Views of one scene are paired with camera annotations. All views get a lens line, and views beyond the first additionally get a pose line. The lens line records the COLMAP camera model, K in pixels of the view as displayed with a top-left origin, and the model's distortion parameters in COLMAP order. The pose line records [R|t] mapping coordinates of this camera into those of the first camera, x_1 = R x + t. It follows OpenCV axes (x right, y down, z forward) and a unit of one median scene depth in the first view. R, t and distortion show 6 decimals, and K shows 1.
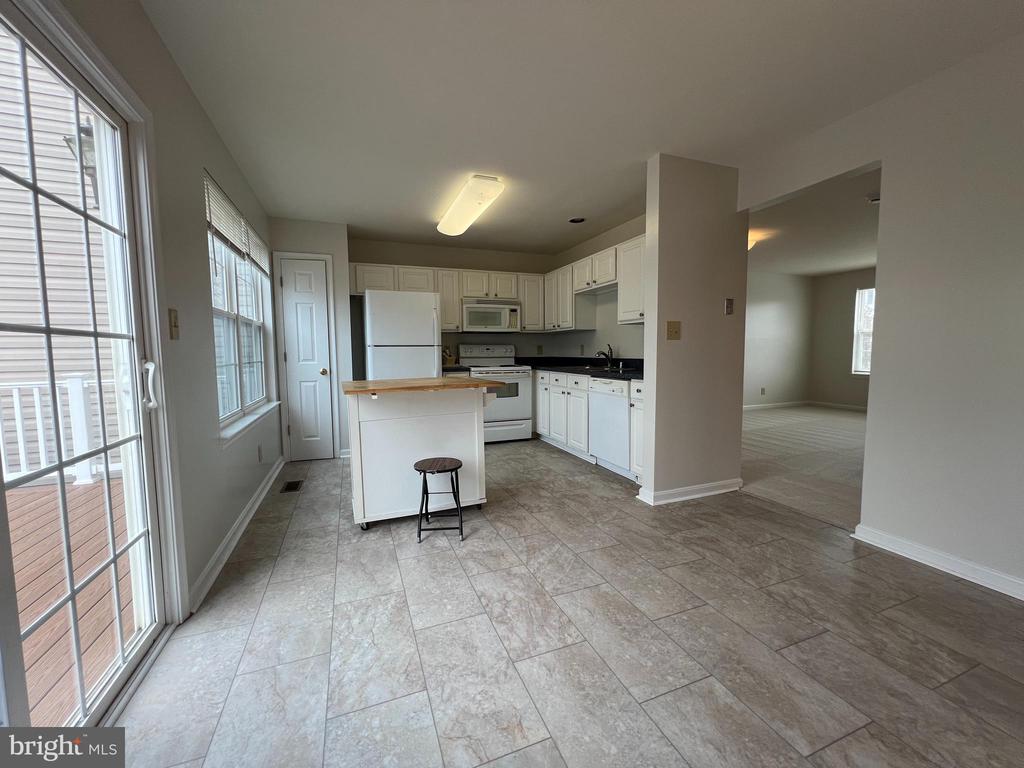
lens RADIAL K [[416.1, 0, 512.0], [0, 416.1, 384.0], [0, 0, 1]] dist [-0.000212, -0.000115]
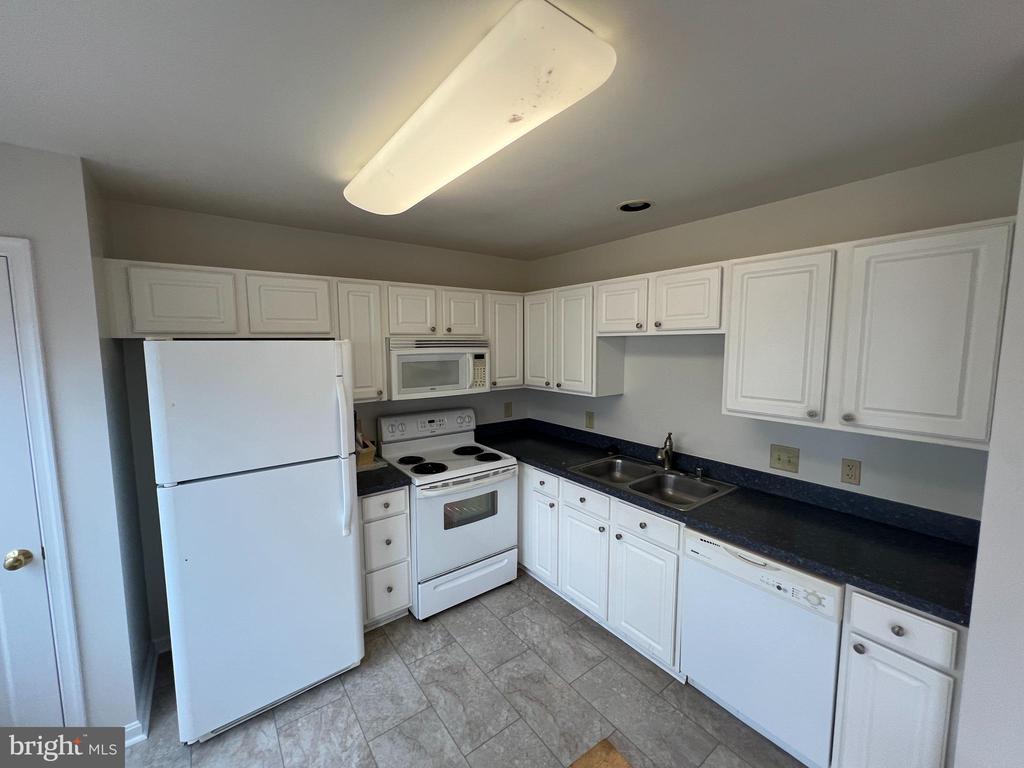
lens RADIAL K [[412.0, 0, 512.0], [0, 412.0, 384.0], [0, 0, 1]] dist [-0.001024, -0.000222]
pose [[0.962602, -0.020386, 0.270152, -0.114076], [0.014711, 0.999627, 0.023017, -0.161440], [-0.270520, -0.018182, 0.962543, 0.469781]]
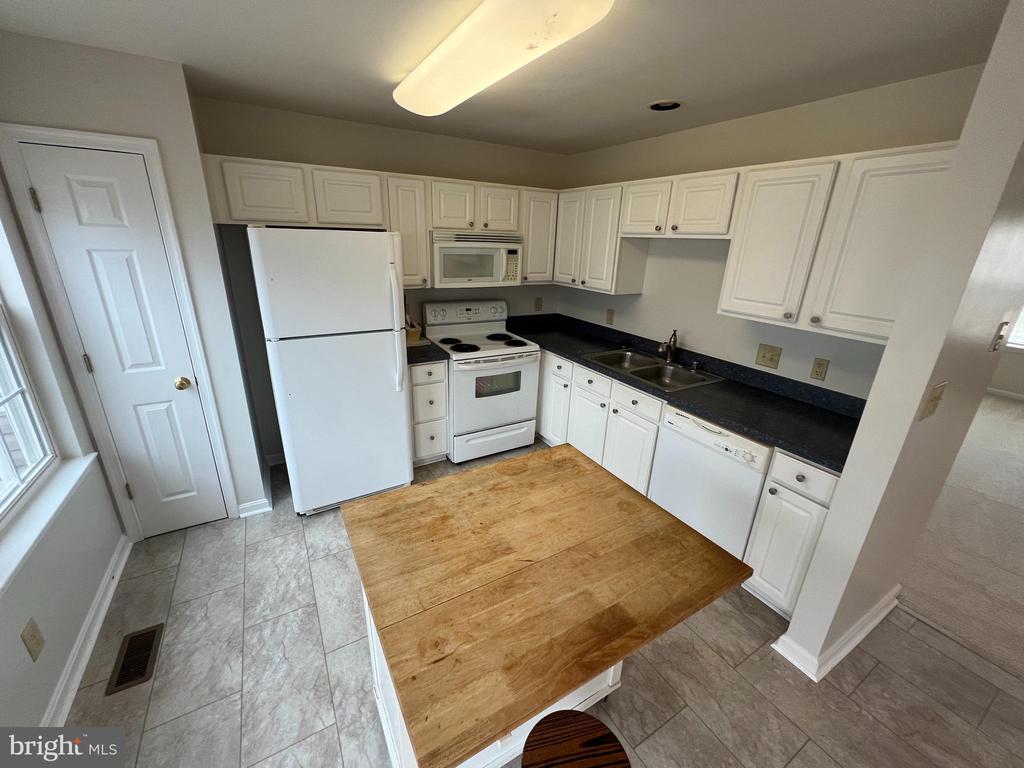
lens RADIAL K [[413.5, 0, 512.0], [0, 413.5, 384.0], [0, 0, 1]] dist [-0.000237, 0.000127]
pose [[0.986027, -0.012220, 0.166140, -0.110315], [-0.031715, 0.965296, 0.259227, -0.155931], [-0.163541, -0.260874, 0.951420, 0.374963]]
